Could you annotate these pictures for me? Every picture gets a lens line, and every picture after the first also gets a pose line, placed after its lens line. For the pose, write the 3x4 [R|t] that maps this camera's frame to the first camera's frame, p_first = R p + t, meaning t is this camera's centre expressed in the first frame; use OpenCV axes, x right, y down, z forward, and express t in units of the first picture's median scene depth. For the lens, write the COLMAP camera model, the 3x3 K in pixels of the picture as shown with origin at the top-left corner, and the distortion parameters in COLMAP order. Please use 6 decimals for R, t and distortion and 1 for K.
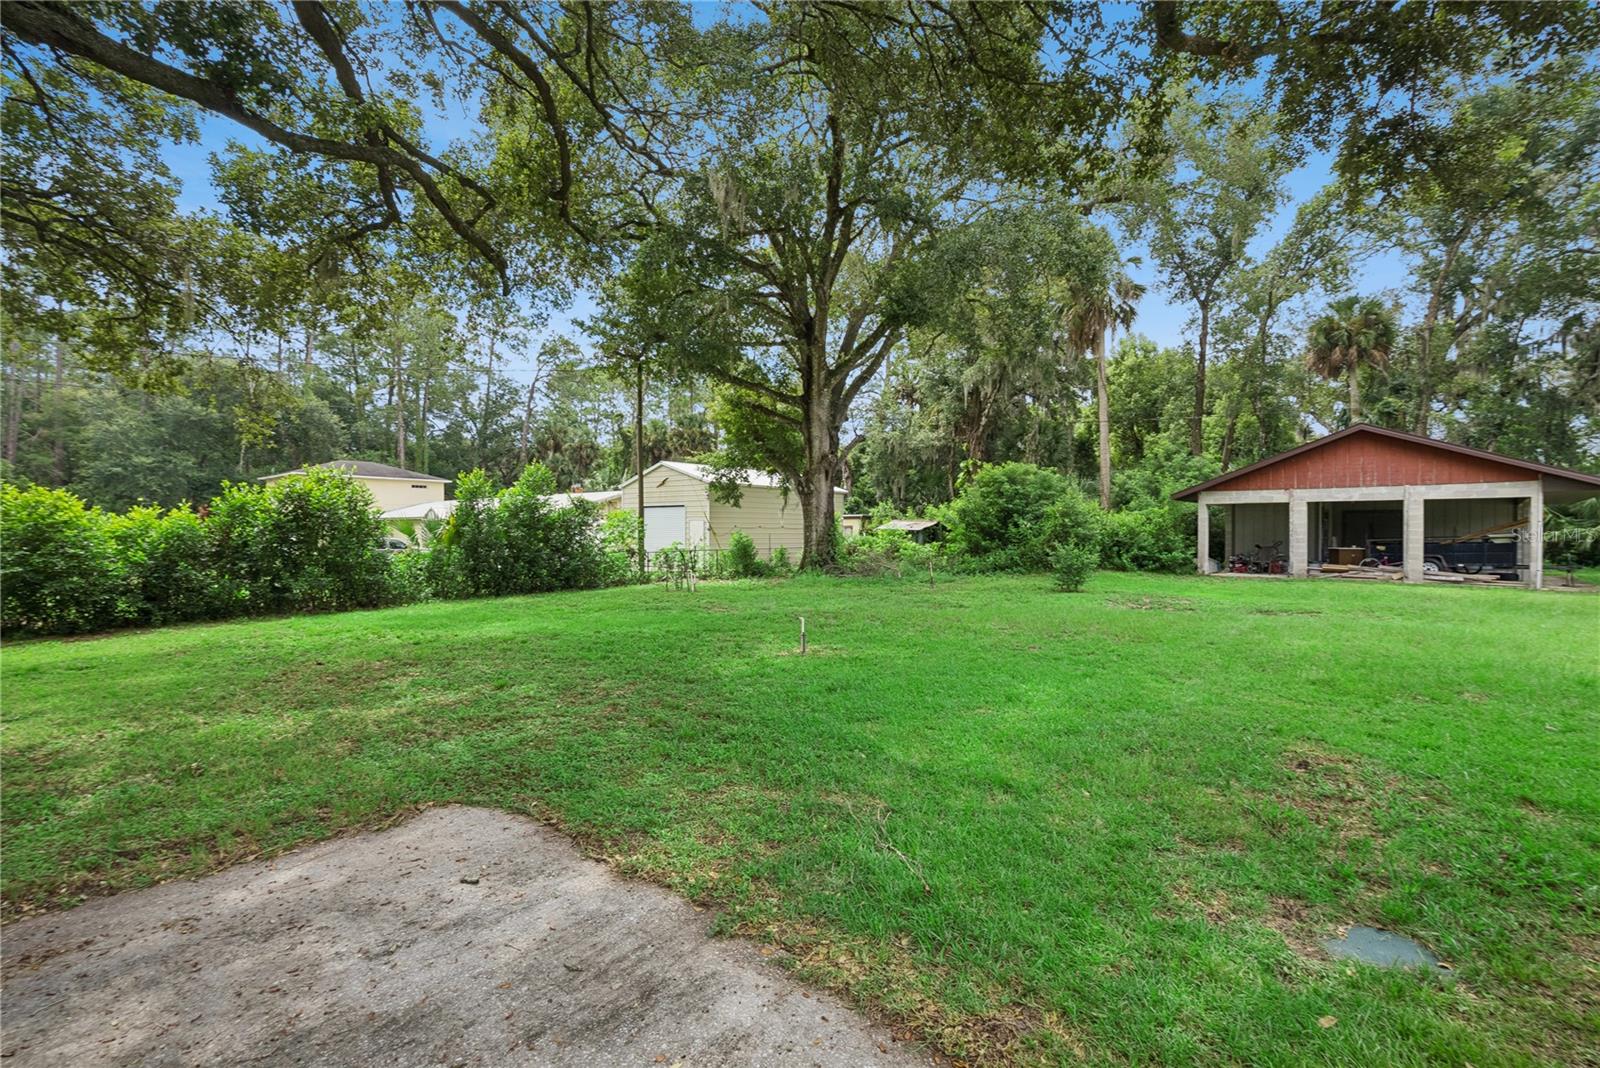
lens RADIAL K [[759.2, 0, 800.0], [0, 759.2, 534.0], [0, 0, 1]] dist [-0.002140, -0.000325]
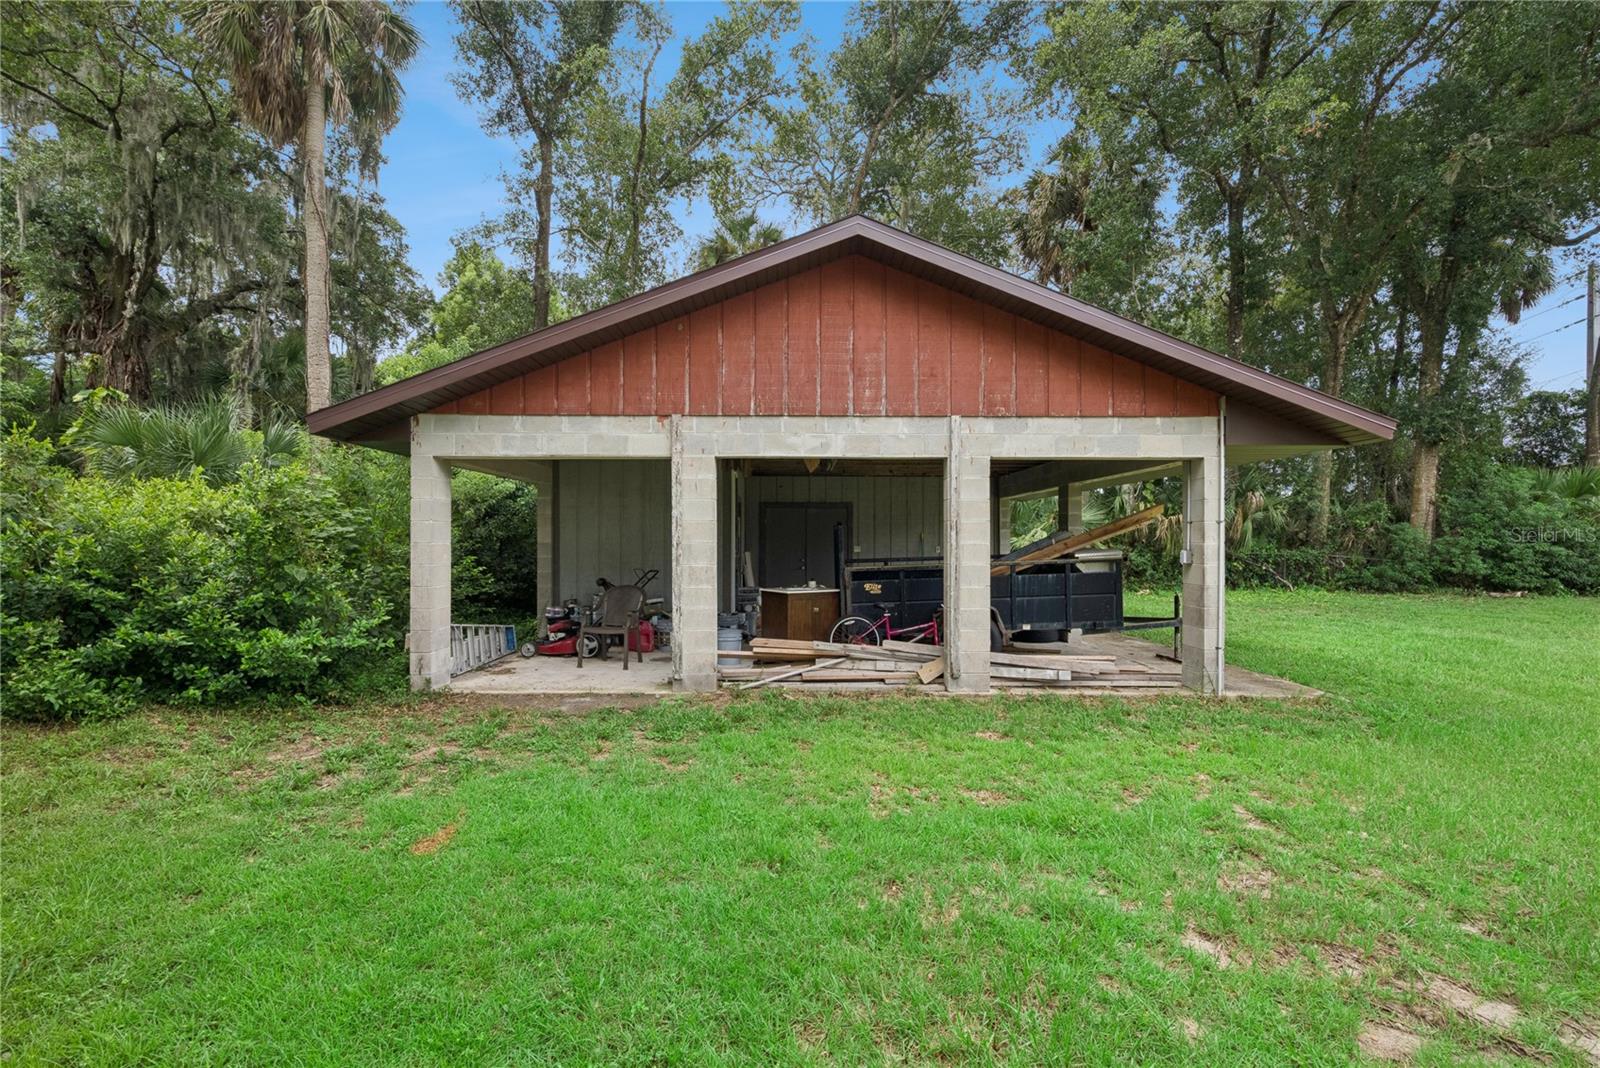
lens RADIAL K [[759.2, 0, 800.0], [0, 759.2, 534.0], [0, 0, 1]] dist [-0.002140, -0.000325]
pose [[0.741539, 0.001204, 0.670909, 0.461667], [0.002660, 0.999985, -0.004735, -0.007398], [-0.670904, 0.005295, 0.741525, 0.711648]]
